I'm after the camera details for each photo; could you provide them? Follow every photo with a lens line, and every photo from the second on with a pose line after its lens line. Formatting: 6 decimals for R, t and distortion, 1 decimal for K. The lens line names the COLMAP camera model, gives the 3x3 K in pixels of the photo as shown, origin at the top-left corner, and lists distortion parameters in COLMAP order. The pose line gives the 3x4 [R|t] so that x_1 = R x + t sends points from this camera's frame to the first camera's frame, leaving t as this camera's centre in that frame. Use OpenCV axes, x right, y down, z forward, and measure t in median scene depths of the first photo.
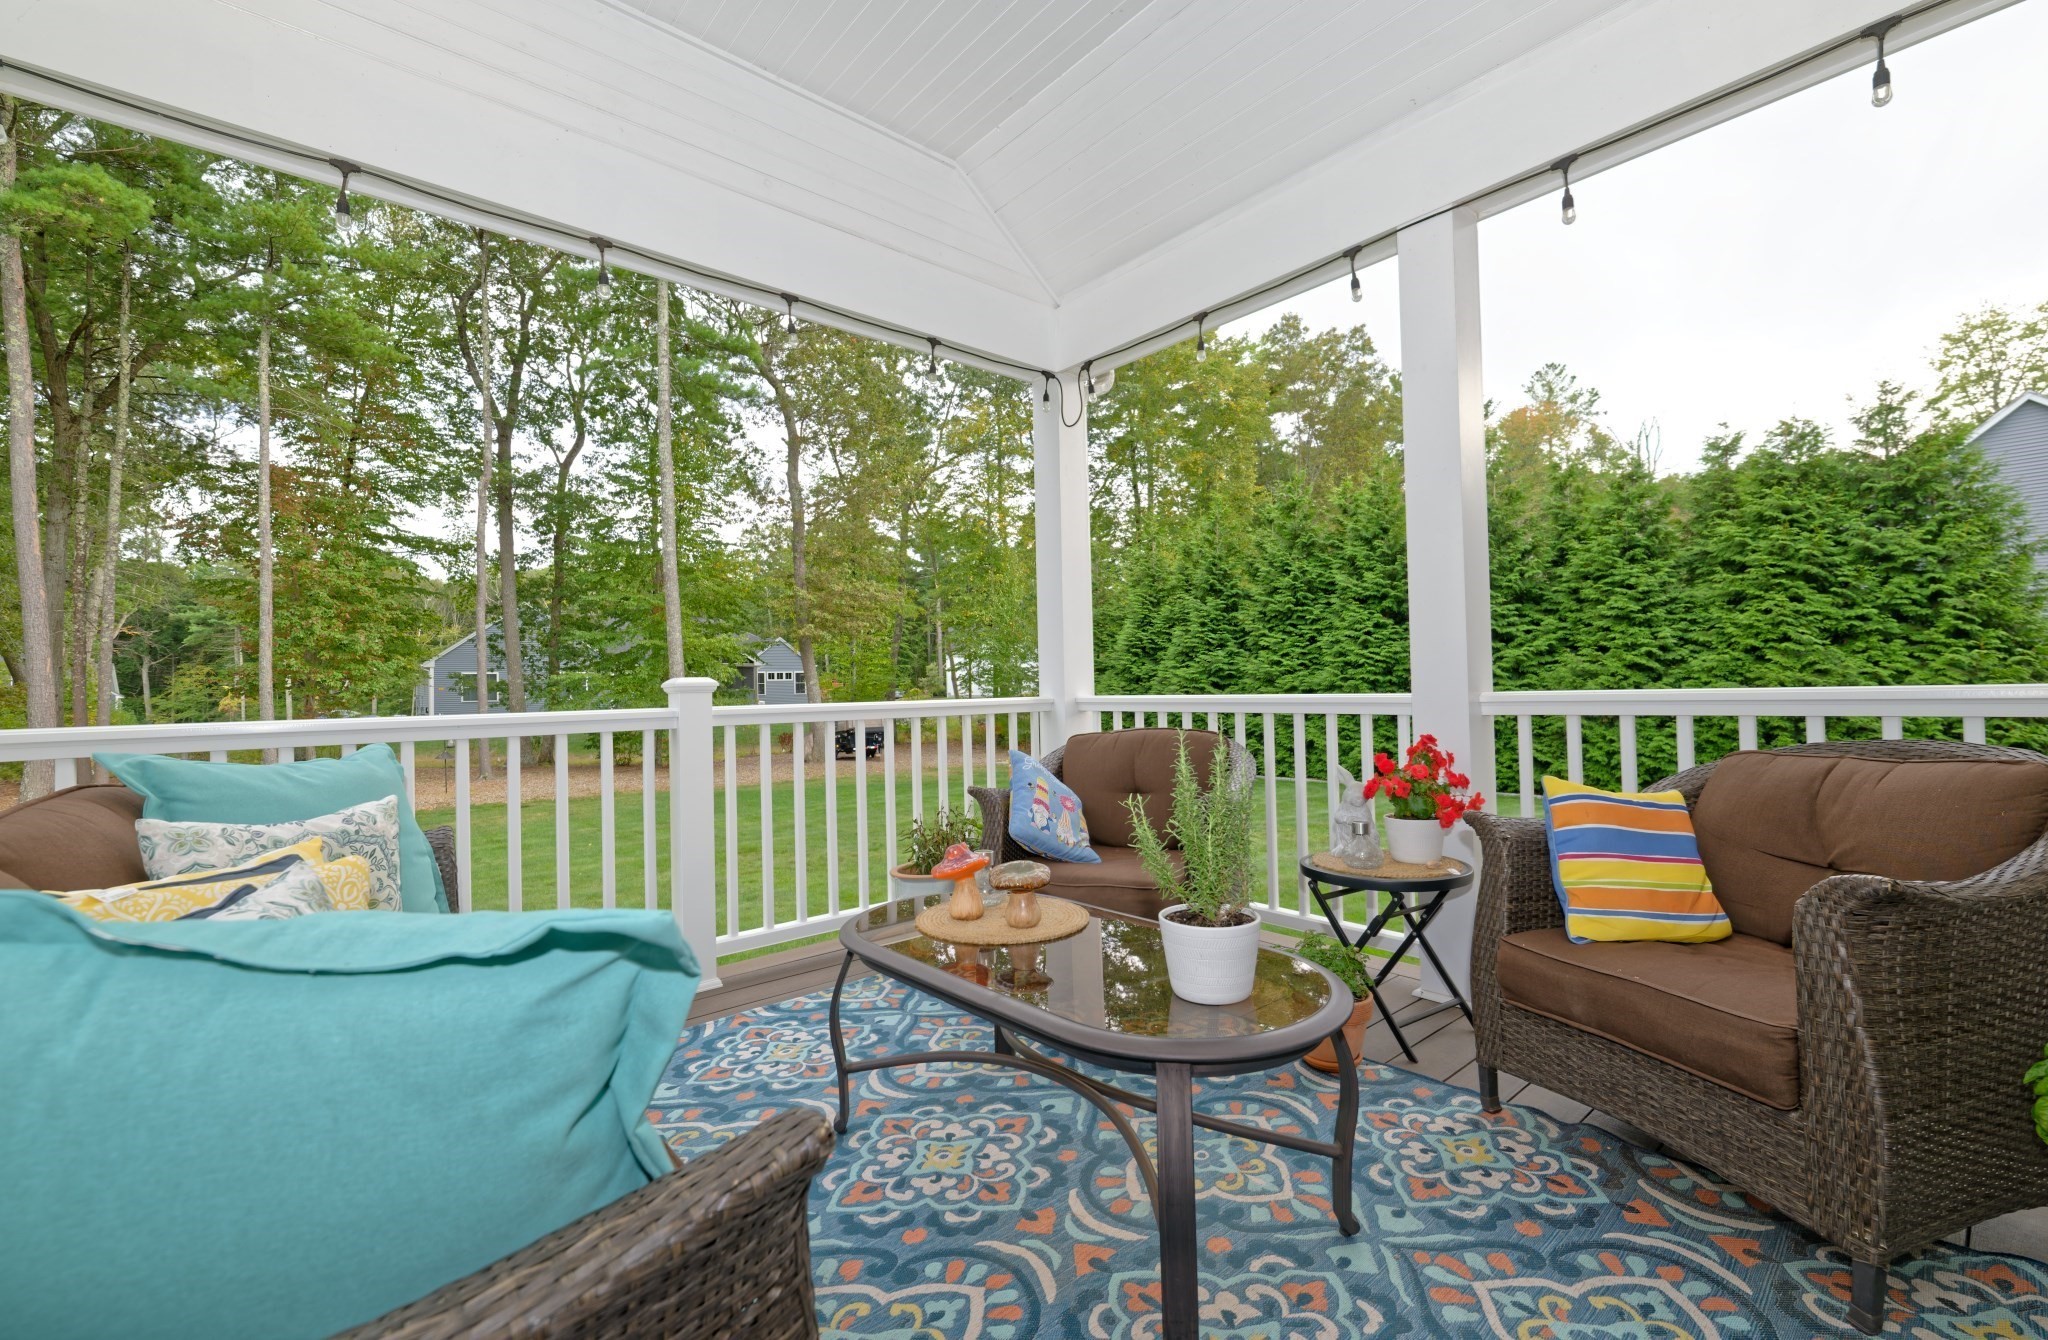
lens RADIAL K [[868.5, 0, 1024.0], [0, 868.5, 670.0], [0, 0, 1]] dist [0.000683, 0.000093]
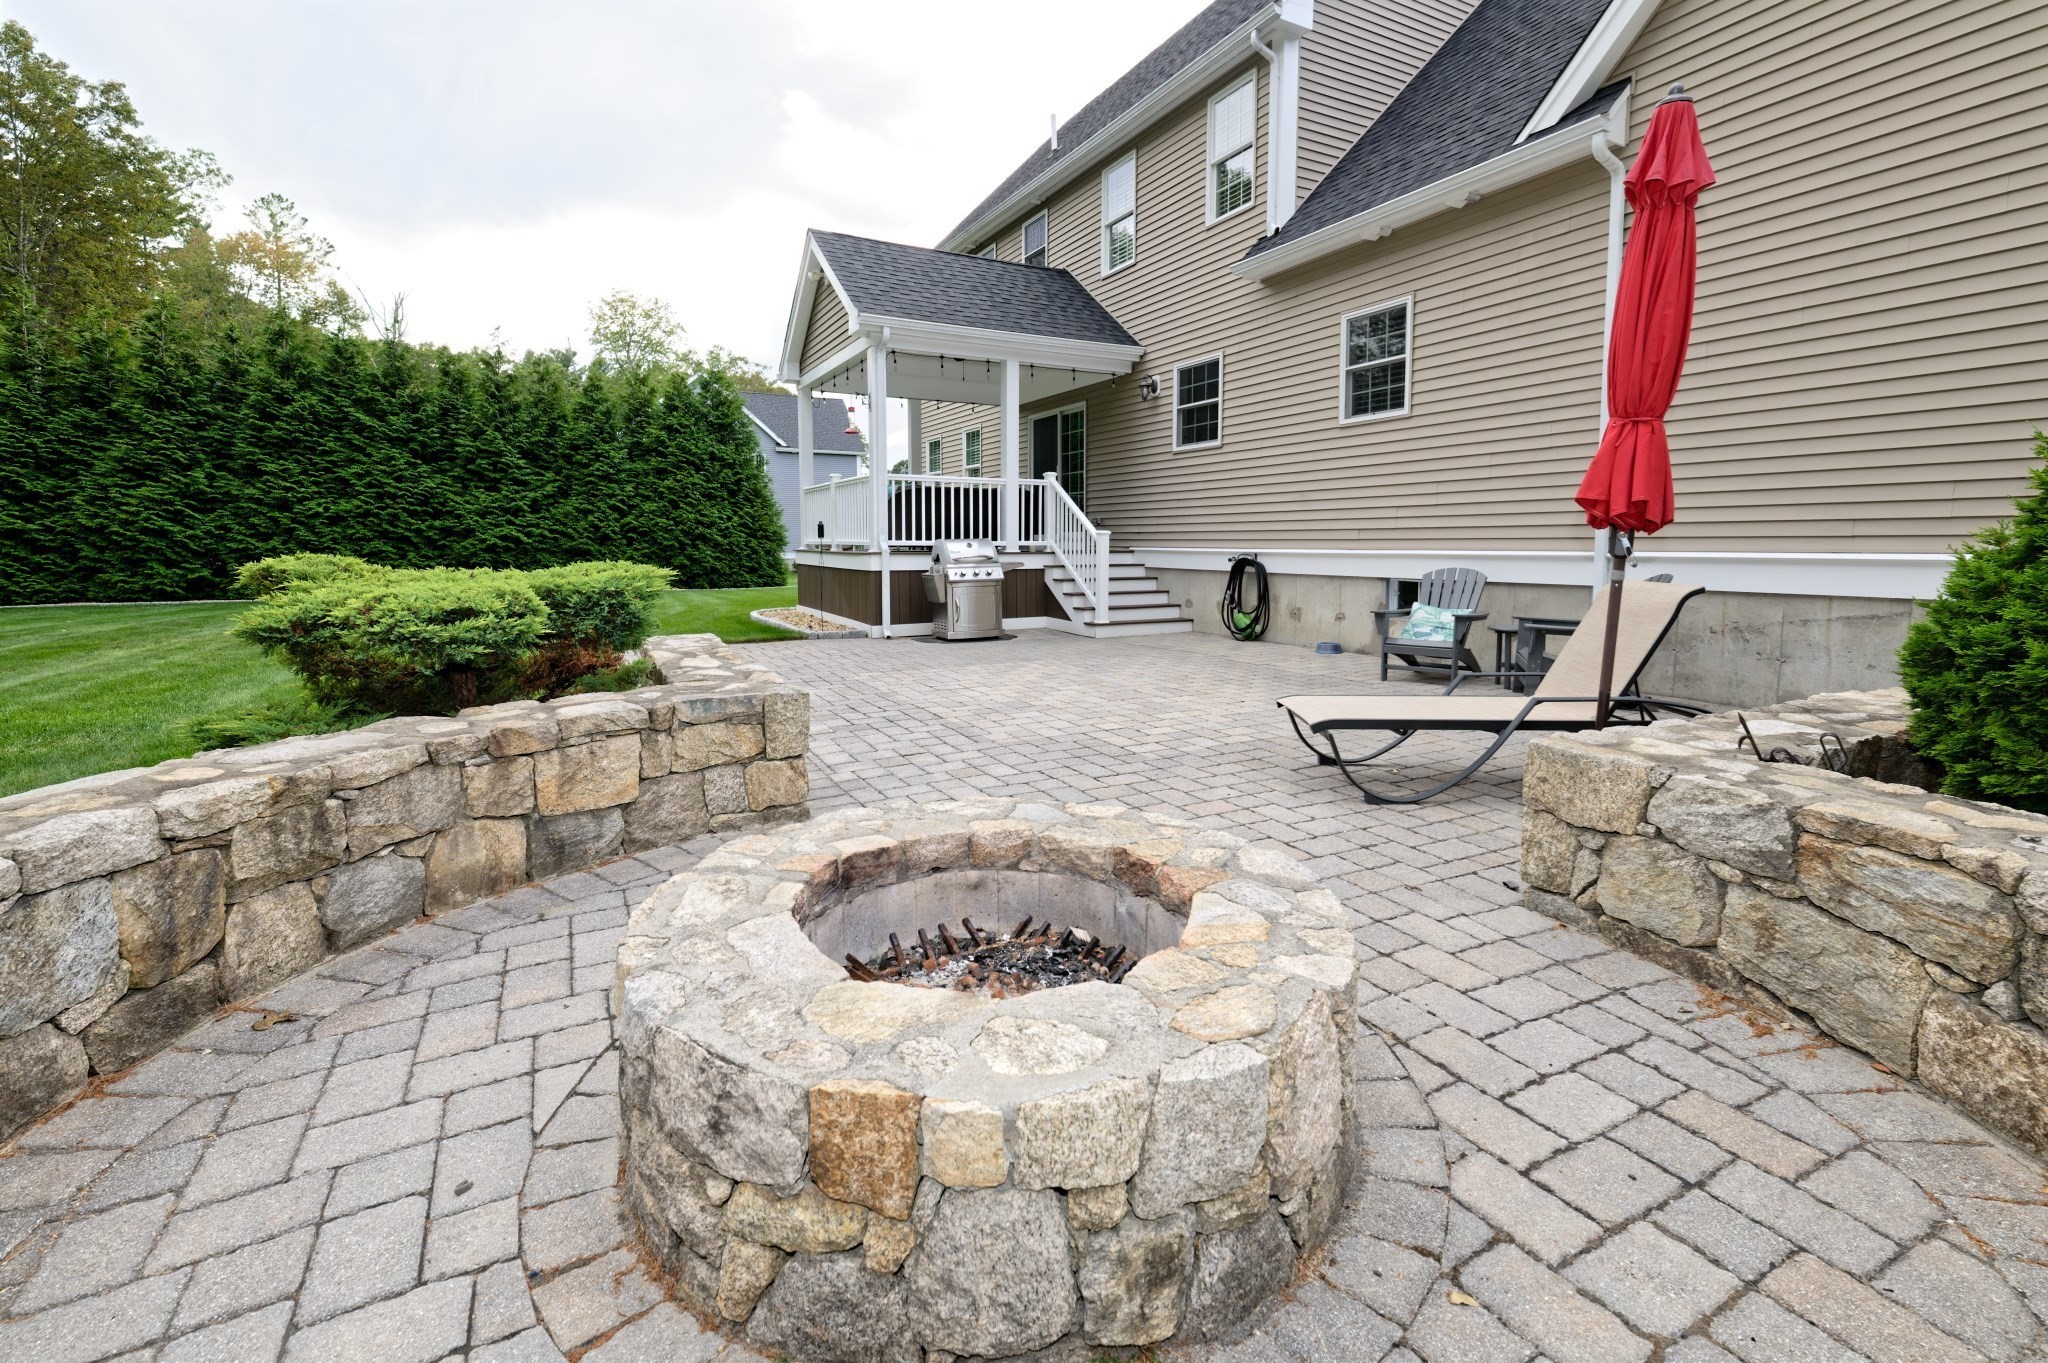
lens RADIAL K [[908.2, 0, 1024.0], [0, 908.2, 681.5], [0, 0, 1]] dist [0.003060, 0.000415]
pose [[0.224645, -0.124756, 0.966422, -0.782967], [-0.026085, 0.990645, 0.133947, 0.067018], [-0.974092, -0.055300, 0.219289, -0.146998]]
